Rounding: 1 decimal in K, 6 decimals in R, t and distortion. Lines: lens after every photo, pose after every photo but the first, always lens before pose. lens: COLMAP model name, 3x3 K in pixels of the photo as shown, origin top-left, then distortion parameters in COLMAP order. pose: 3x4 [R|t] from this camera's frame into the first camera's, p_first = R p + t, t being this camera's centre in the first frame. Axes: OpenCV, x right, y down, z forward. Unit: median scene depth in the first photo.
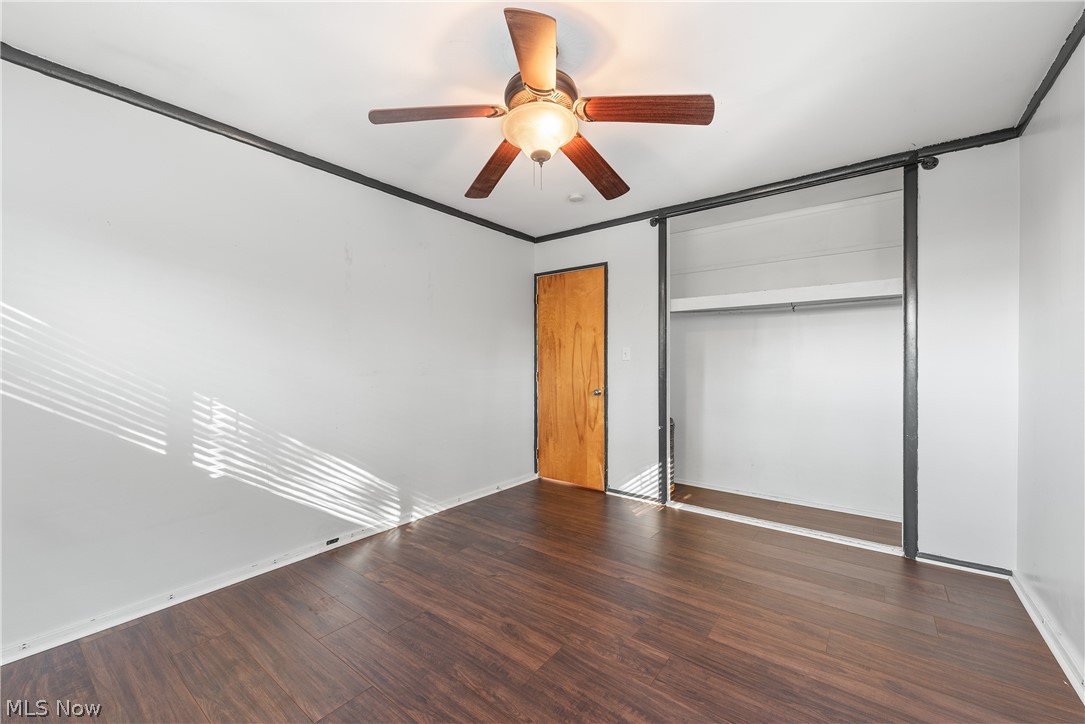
lens RADIAL K [[433.4, 0, 542.2], [0, 433.4, 364.2], [0, 0, 1]] dist [0.017308, -0.008544]
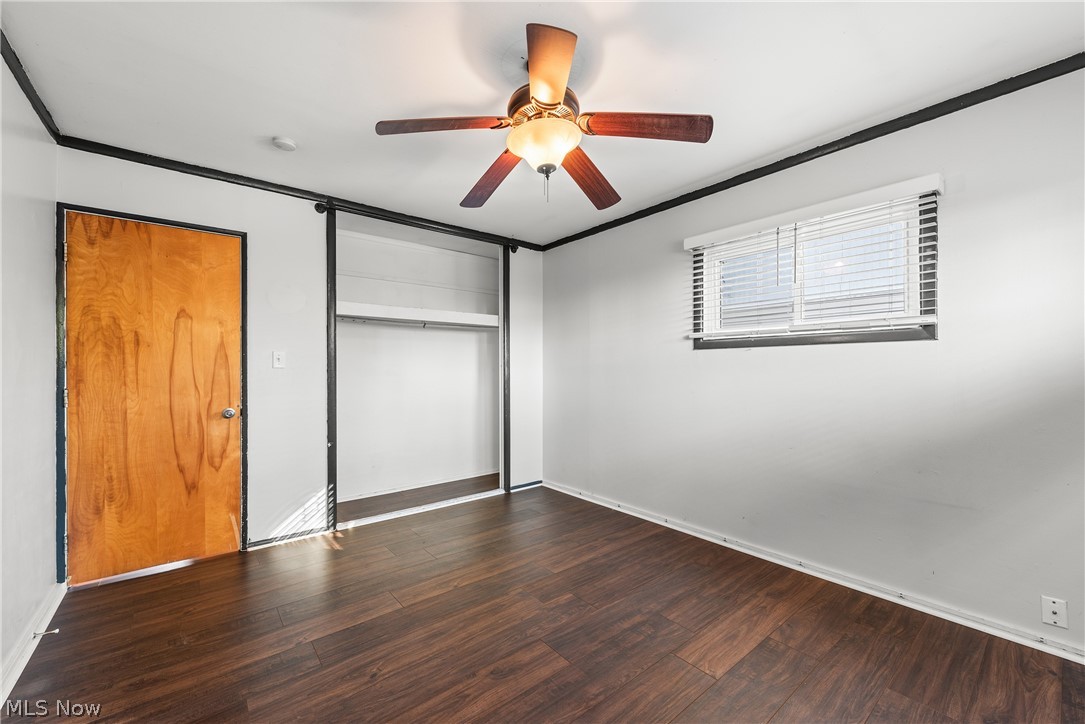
lens RADIAL K [[433.4, 0, 542.2], [0, 433.4, 364.2], [0, 0, 1]] dist [0.017308, -0.008544]
pose [[0.218860, 0.010417, 0.975701, -0.453950], [0.008302, 0.999887, -0.012538, -0.001499], [-0.975721, 0.010844, 0.218749, 0.354130]]
